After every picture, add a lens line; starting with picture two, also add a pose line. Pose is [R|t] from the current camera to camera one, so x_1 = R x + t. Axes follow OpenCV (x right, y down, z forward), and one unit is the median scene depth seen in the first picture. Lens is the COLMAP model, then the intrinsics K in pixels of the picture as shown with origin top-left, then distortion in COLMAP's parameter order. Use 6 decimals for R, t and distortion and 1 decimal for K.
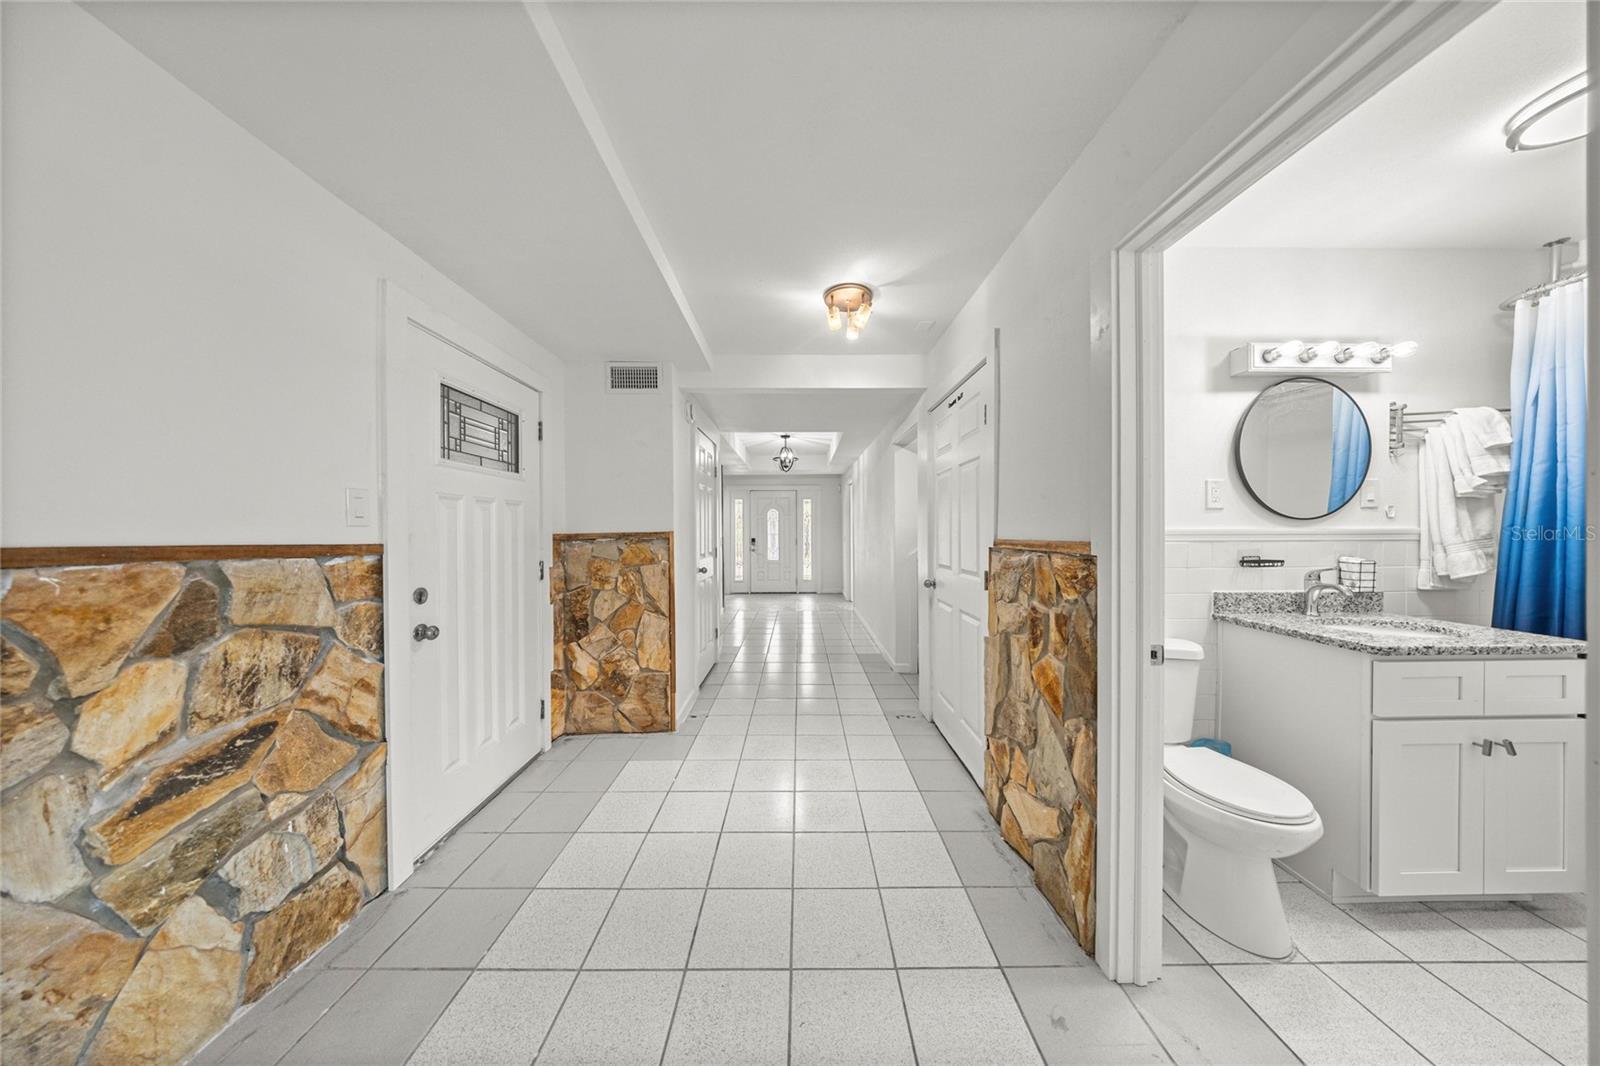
lens RADIAL K [[467.0, 0, 800.0], [0, 467.0, 533.0], [0, 0, 1]] dist [-0.015575, 0.002837]
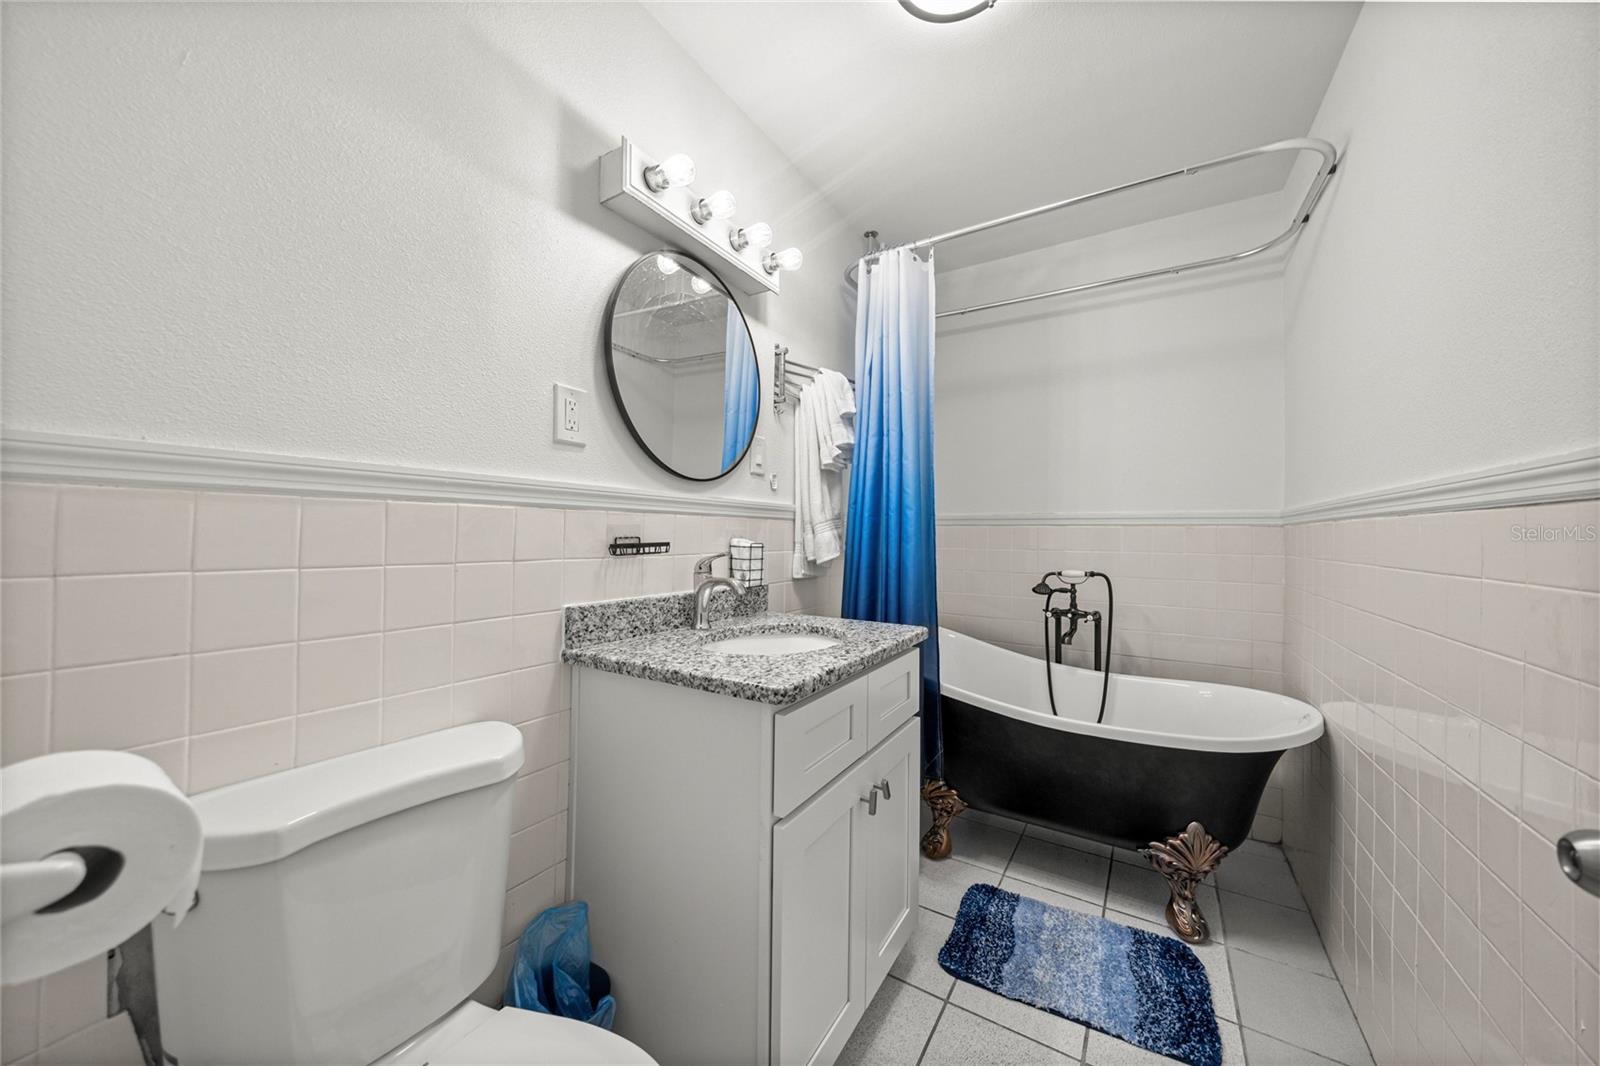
lens RADIAL K [[541.9, 0, 800.0], [0, 541.9, 533.0], [0, 0, 1]] dist [0.000619, 0.000030]
pose [[0.539267, 0.013913, 0.842020, 0.546352], [-0.006245, 0.999902, -0.012523, 0.054244], [-0.842112, 0.001495, 0.539301, 0.475484]]
